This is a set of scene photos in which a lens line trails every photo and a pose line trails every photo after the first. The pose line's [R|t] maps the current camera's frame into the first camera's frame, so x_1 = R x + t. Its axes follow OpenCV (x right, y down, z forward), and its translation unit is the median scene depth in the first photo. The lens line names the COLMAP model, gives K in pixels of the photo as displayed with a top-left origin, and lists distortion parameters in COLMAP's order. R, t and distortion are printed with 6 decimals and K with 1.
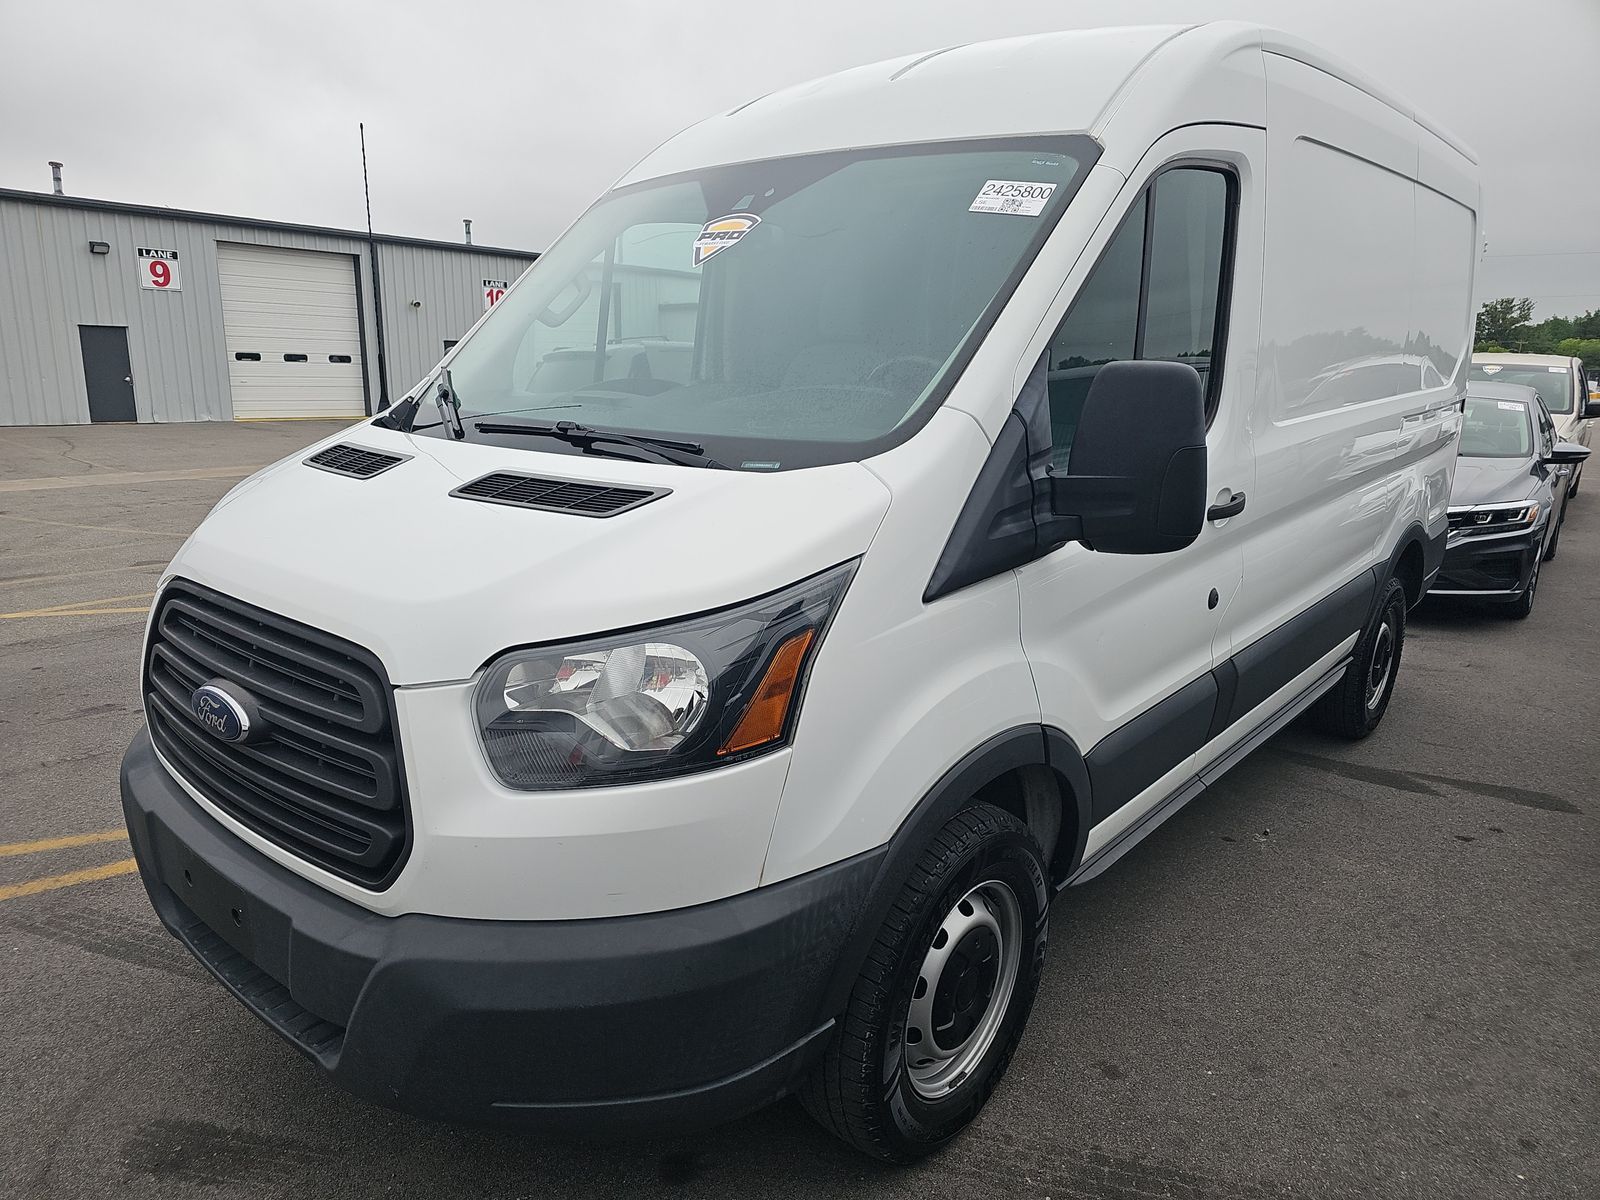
lens RADIAL K [[1052.4, 0, 800.0], [0, 1052.4, 600.0], [0, 0, 1]] dist [0.078130, -0.001403]
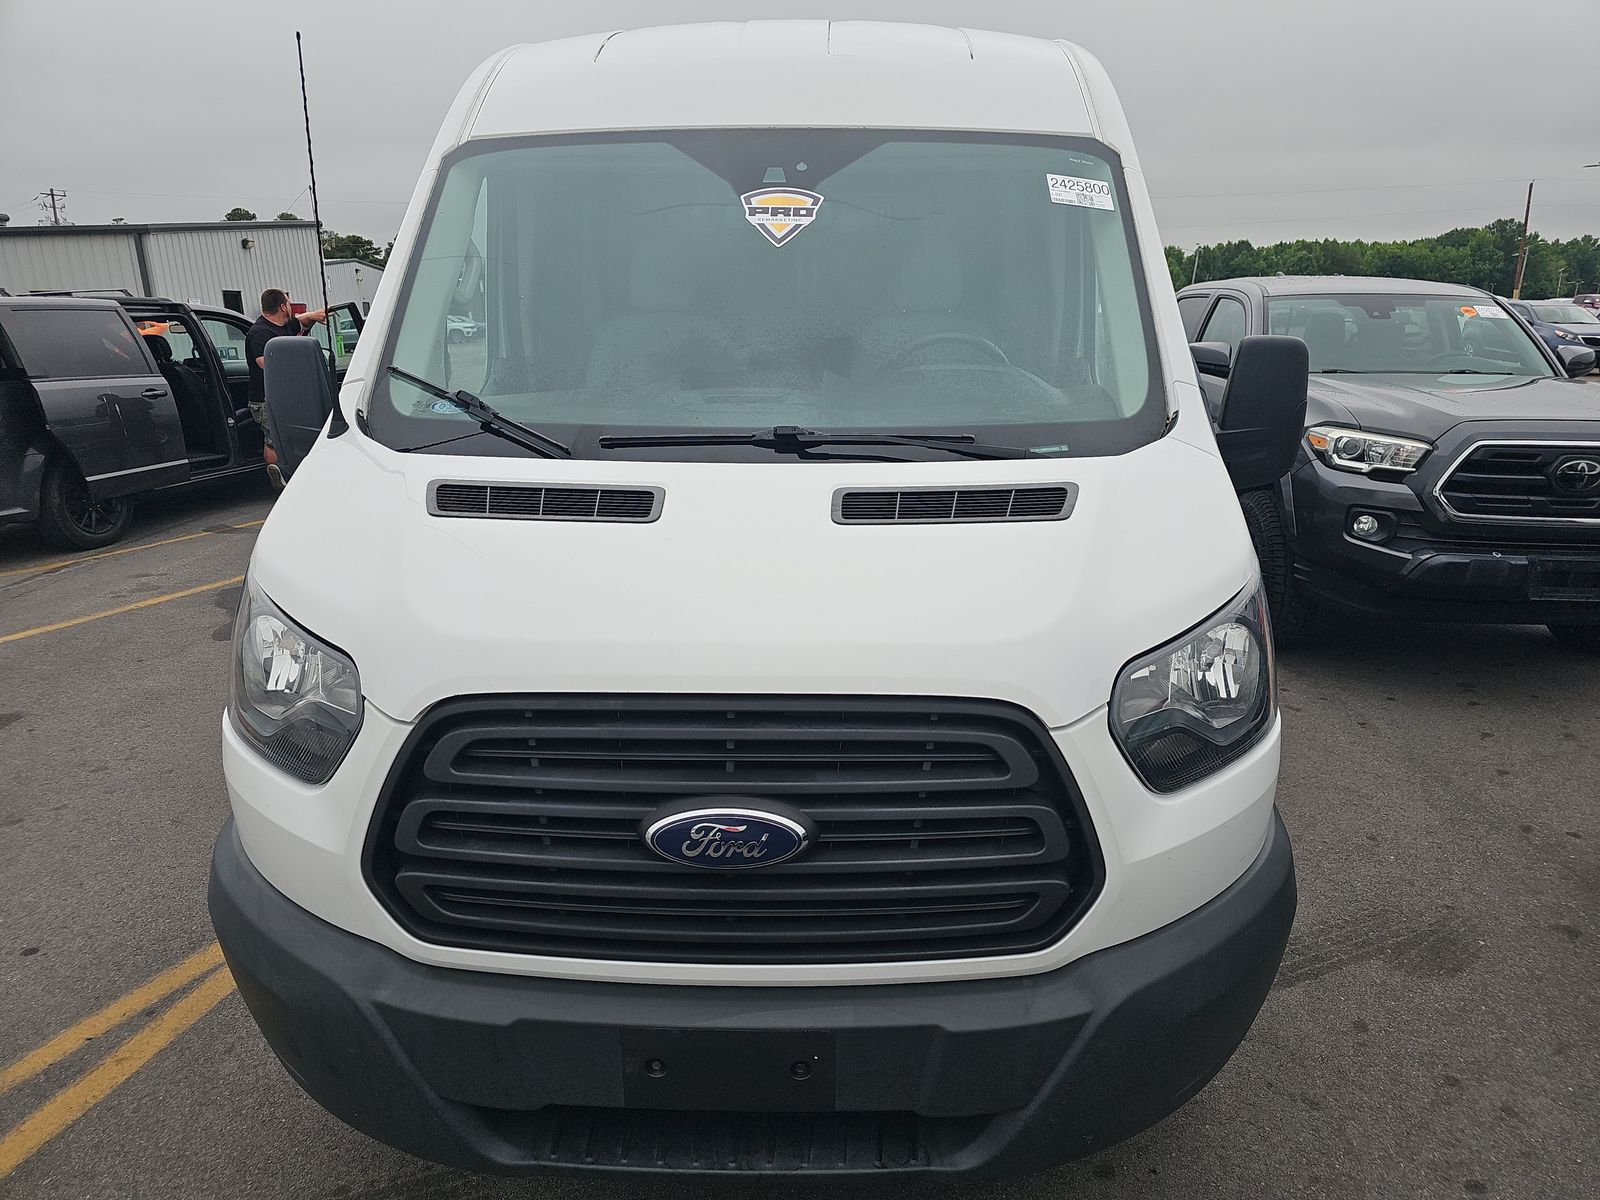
lens RADIAL K [[1052.4, 0, 800.0], [0, 1052.4, 600.0], [0, 0, 1]] dist [0.078130, -0.001403]
pose [[0.771668, -0.190938, 0.606689, -0.832396], [0.156175, 0.981555, 0.110271, -0.128209], [-0.616553, 0.009657, 0.787254, 0.305961]]
